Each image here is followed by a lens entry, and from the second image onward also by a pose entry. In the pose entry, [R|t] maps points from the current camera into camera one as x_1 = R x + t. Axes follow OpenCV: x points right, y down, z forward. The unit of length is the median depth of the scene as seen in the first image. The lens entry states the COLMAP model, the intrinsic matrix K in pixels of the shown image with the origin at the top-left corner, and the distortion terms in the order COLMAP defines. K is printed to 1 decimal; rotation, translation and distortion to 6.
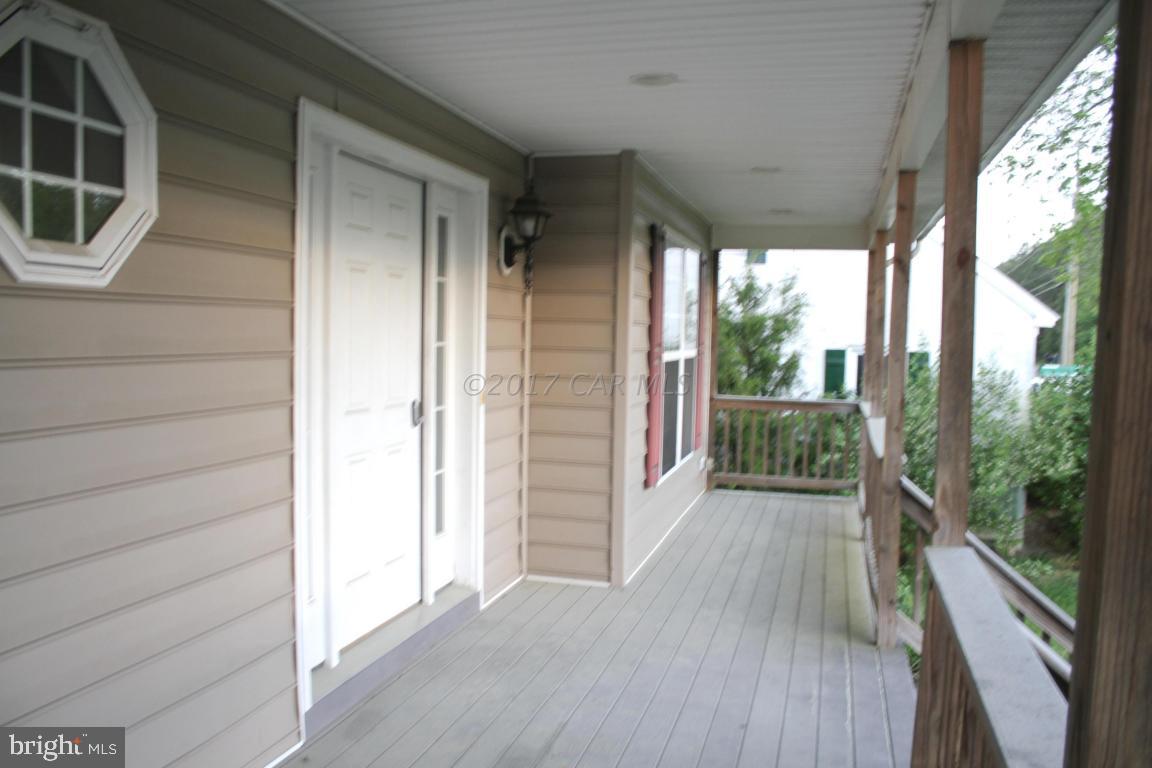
lens RADIAL K [[954.9, 0, 569.9], [0, 954.9, 403.1], [0, 0, 1]] dist [-0.195704, 0.136301]
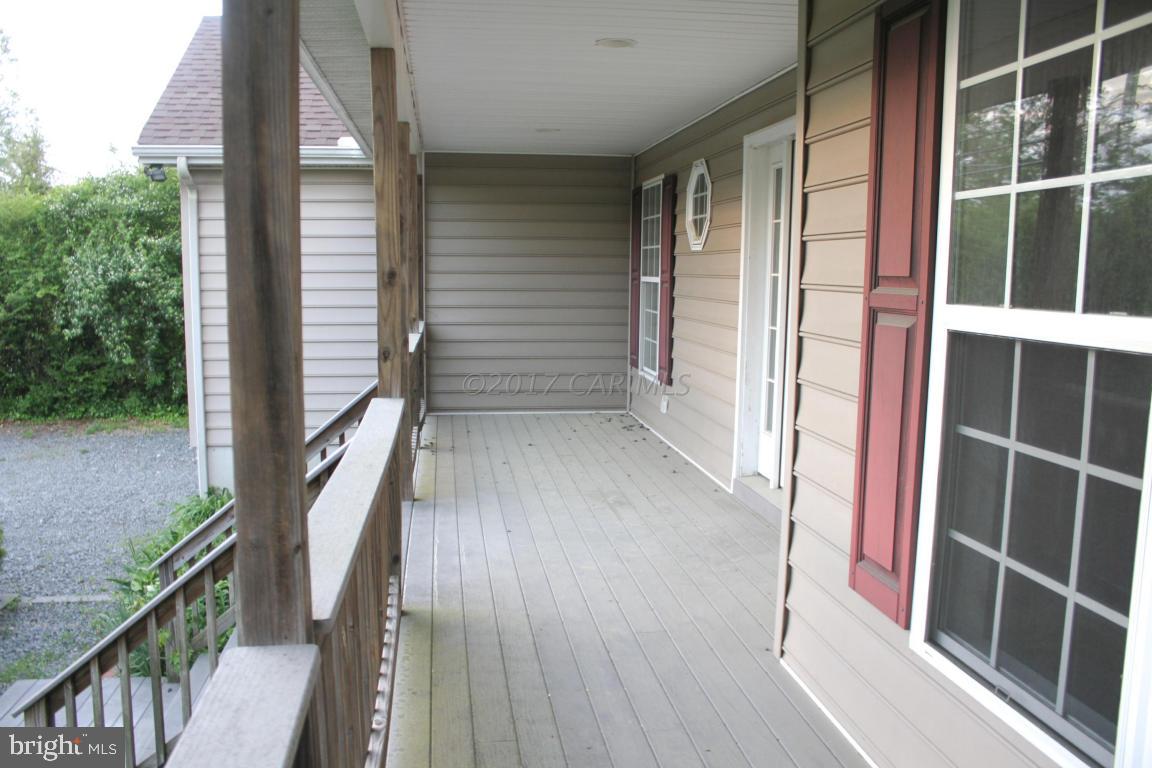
lens RADIAL K [[954.9, 0, 569.9], [0, 954.9, 403.1], [0, 0, 1]] dist [-0.195704, 0.136301]
pose [[-0.920126, 0.028856, -0.390557, 0.563520], [-0.051895, 0.979502, 0.194633, -0.118113], [0.388168, 0.199355, -0.899769, 1.953545]]
